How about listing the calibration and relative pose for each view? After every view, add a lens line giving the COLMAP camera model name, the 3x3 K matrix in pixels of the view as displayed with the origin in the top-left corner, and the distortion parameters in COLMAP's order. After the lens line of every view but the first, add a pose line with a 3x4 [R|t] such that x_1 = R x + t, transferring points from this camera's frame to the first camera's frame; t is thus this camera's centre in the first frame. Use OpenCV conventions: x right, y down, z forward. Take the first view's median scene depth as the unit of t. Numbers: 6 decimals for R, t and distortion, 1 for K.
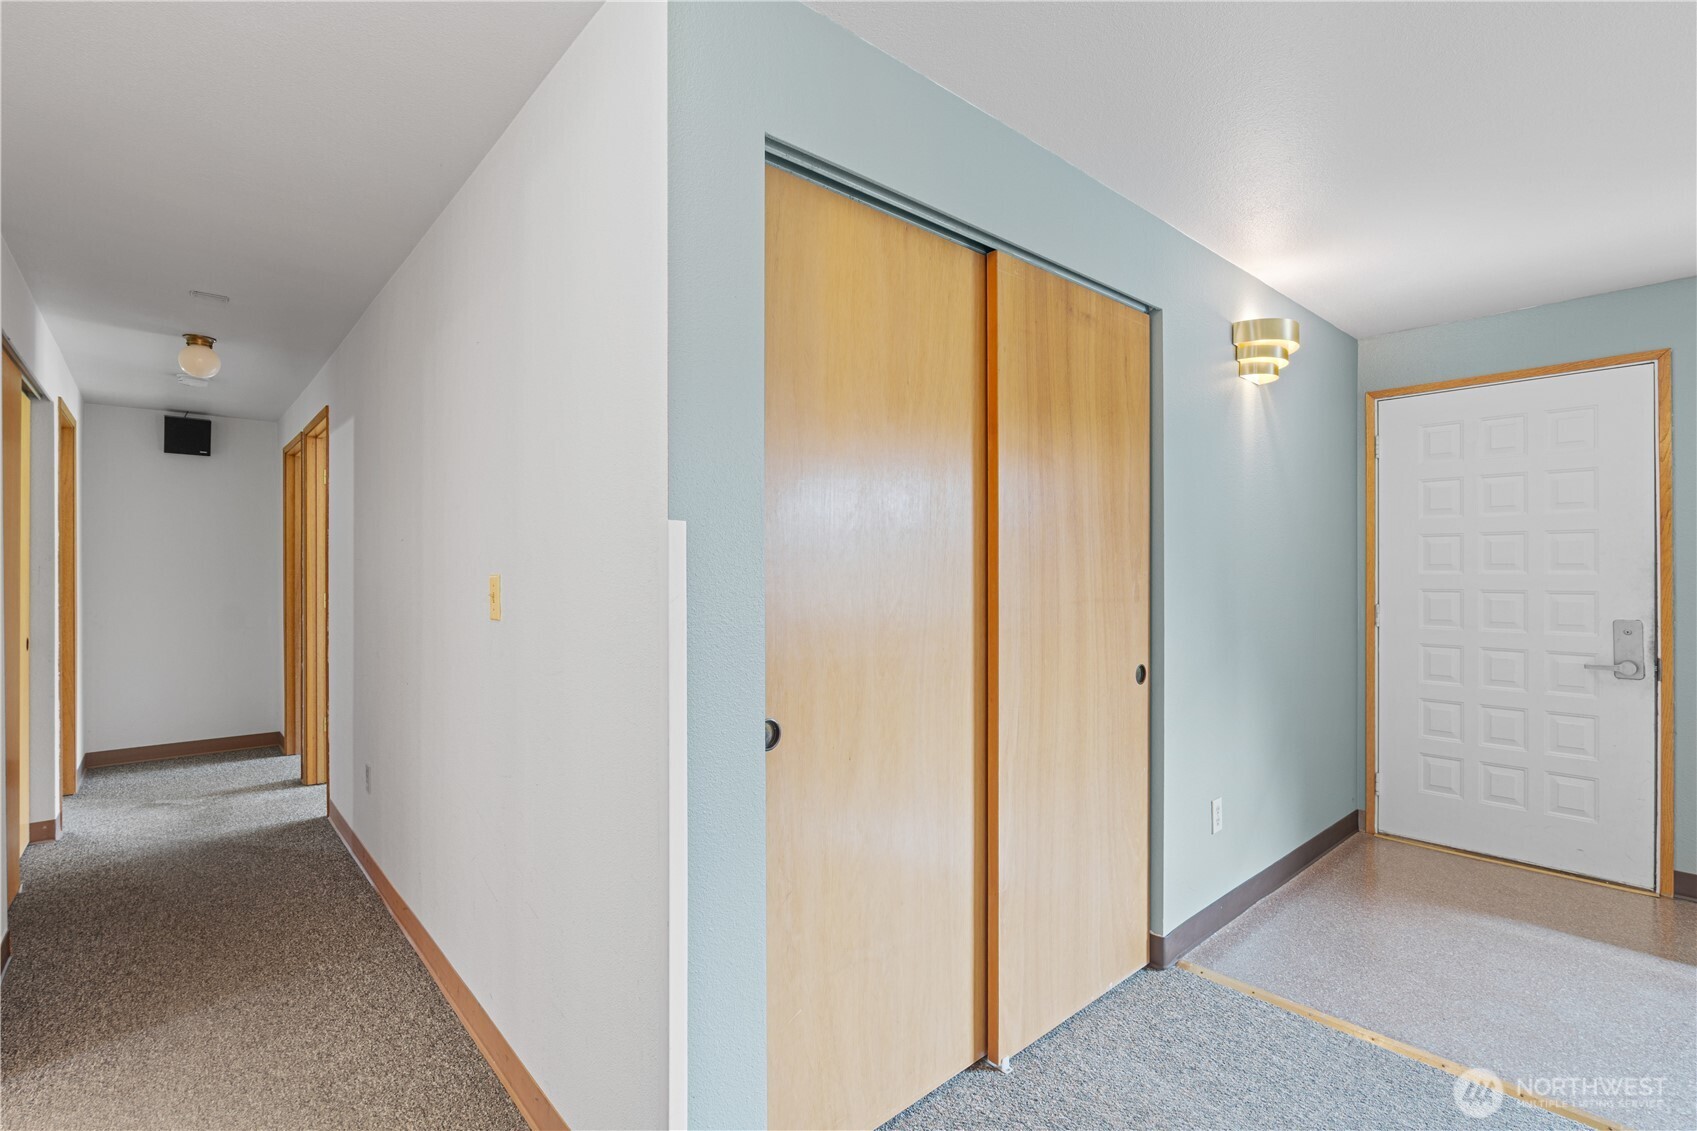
lens RADIAL K [[785.6, 0, 845.3], [0, 785.6, 568.7], [0, 0, 1]] dist [-0.007992, 0.000873]
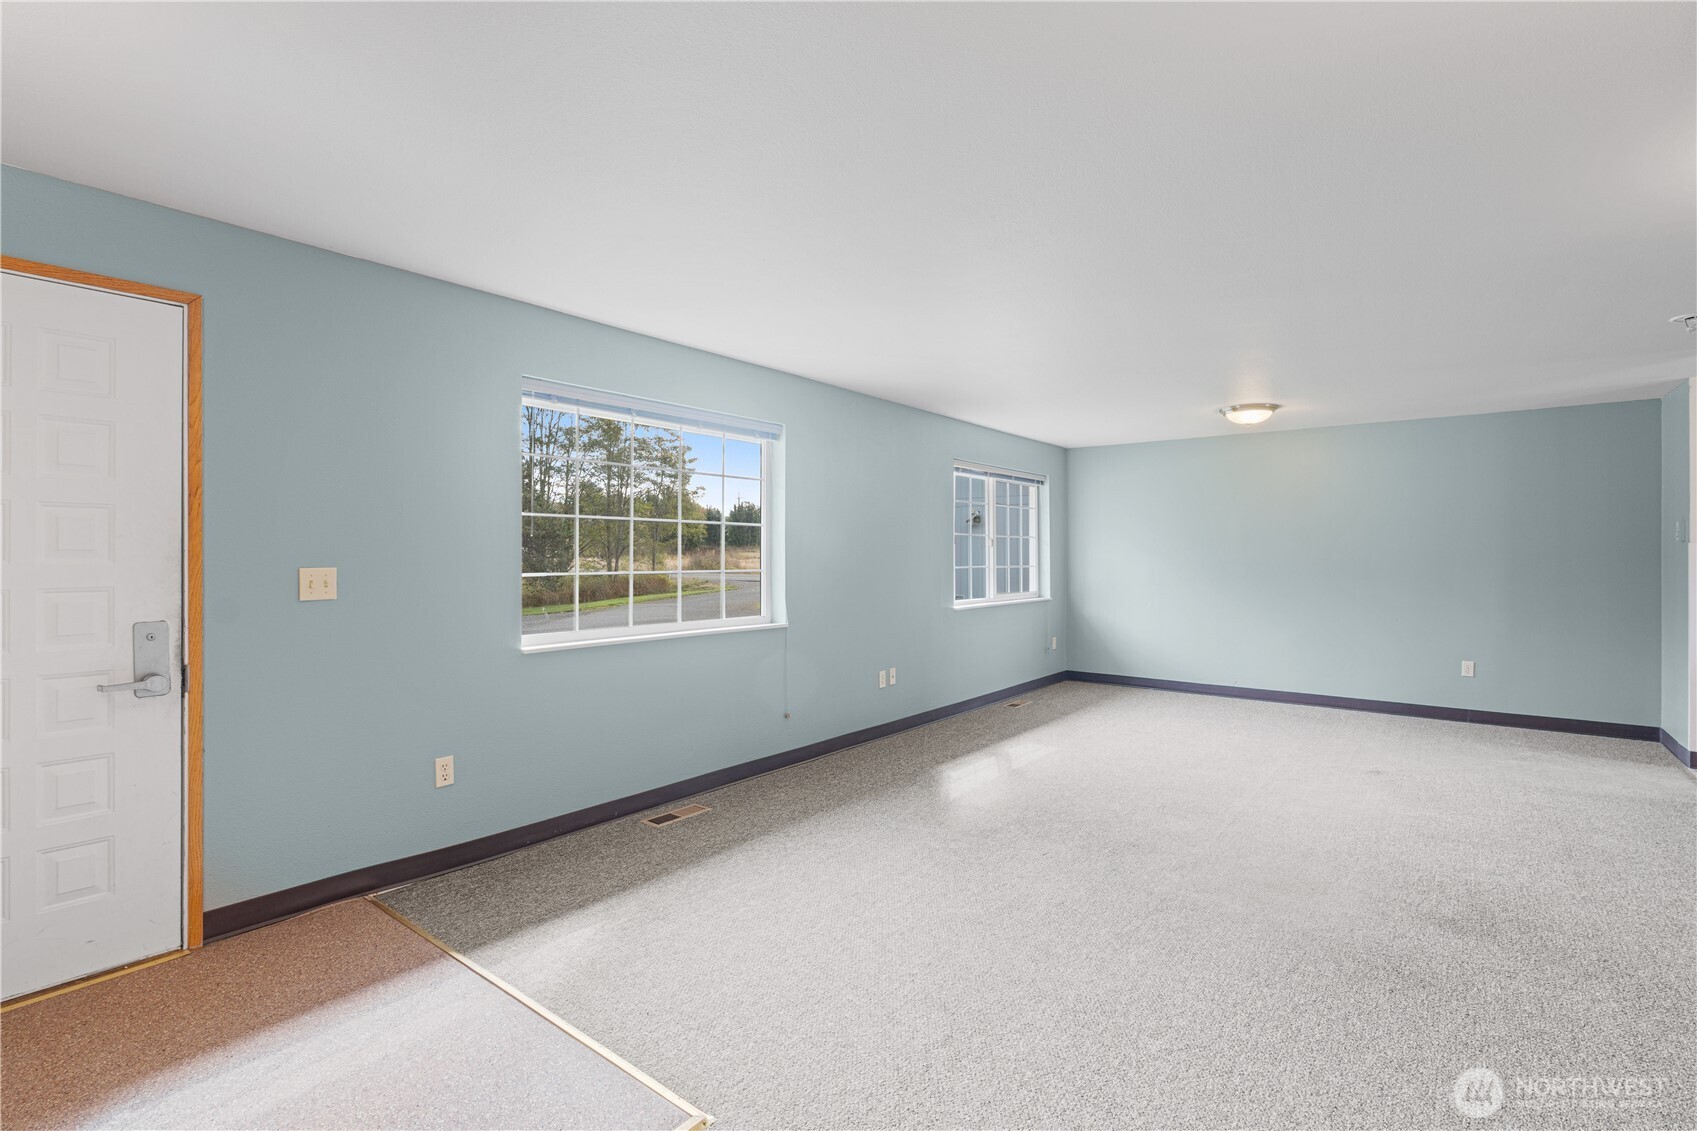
lens RADIAL K [[785.6, 0, 849.1], [0, 785.6, 552.2], [0, 0, 1]] dist [-0.007992, 0.000873]
pose [[-0.167756, 0.004973, 0.985816, 0.106325], [-0.000125, 0.999987, -0.005066, -0.000769], [-0.985829, -0.000973, -0.167753, 0.442593]]
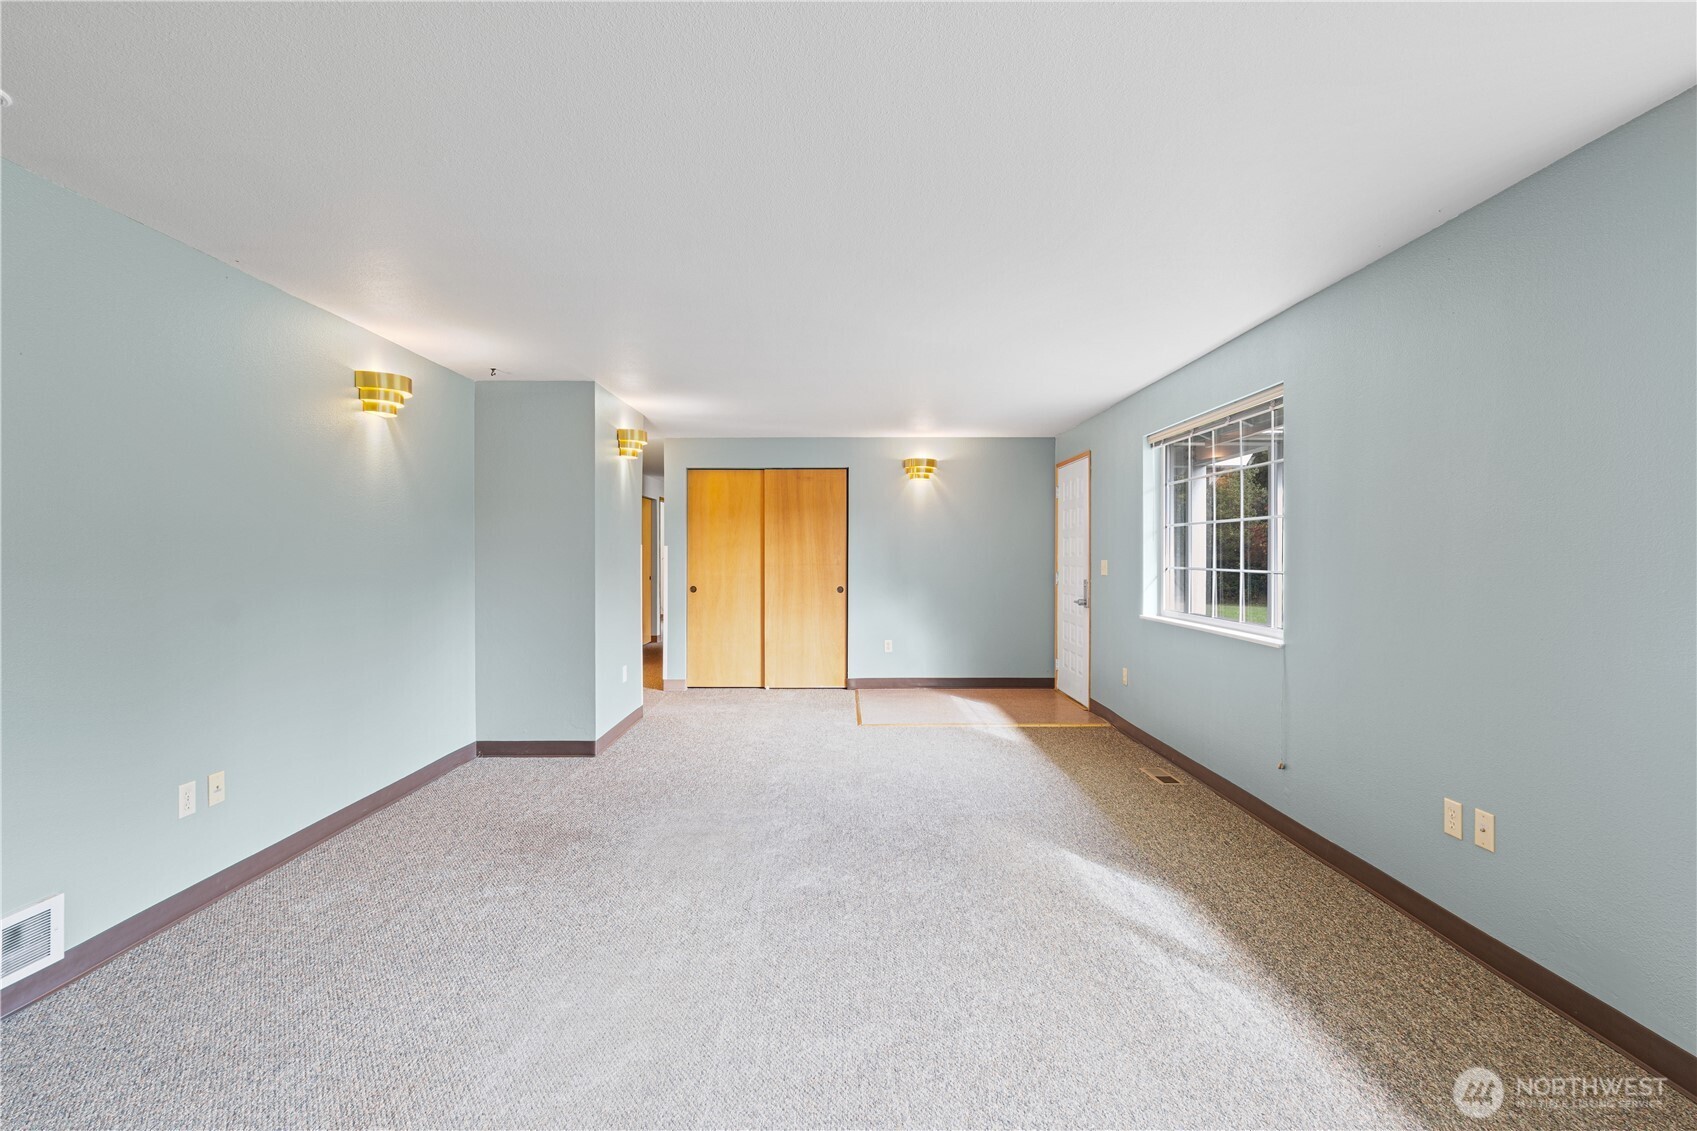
lens RADIAL K [[785.6, 0, 853.1], [0, 785.6, 560.6], [0, 0, 1]] dist [-0.007992, 0.000873]
pose [[0.749575, 0.005243, -0.661898, 1.947325], [-0.000759, 0.999975, 0.007061, 0.000791], [0.661918, -0.004791, 0.749561, -0.990814]]
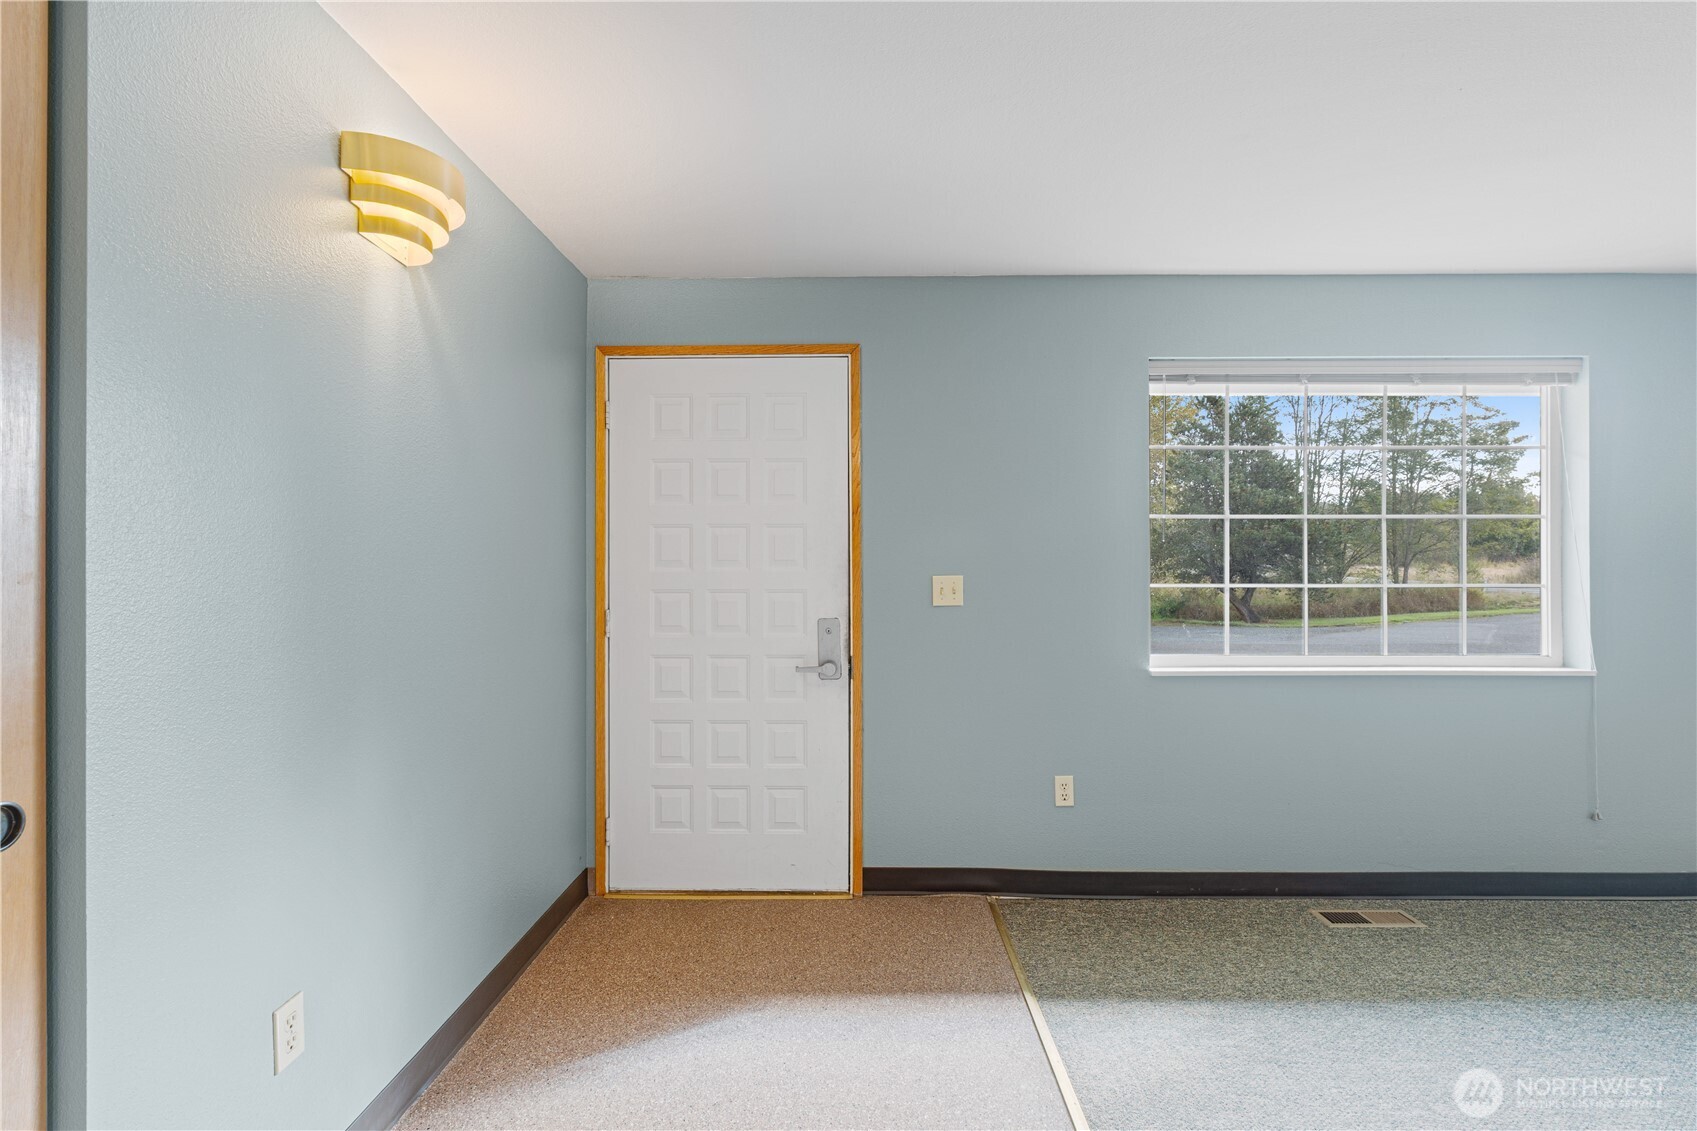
lens RADIAL K [[785.6, 0, 845.0], [0, 785.6, 562.1], [0, 0, 1]] dist [-0.007992, 0.000873]
pose [[0.680333, 0.001765, 0.732901, 0.306718], [0.000909, 0.999994, -0.003252, -0.000934], [-0.732902, 0.002879, 0.680328, 0.326296]]
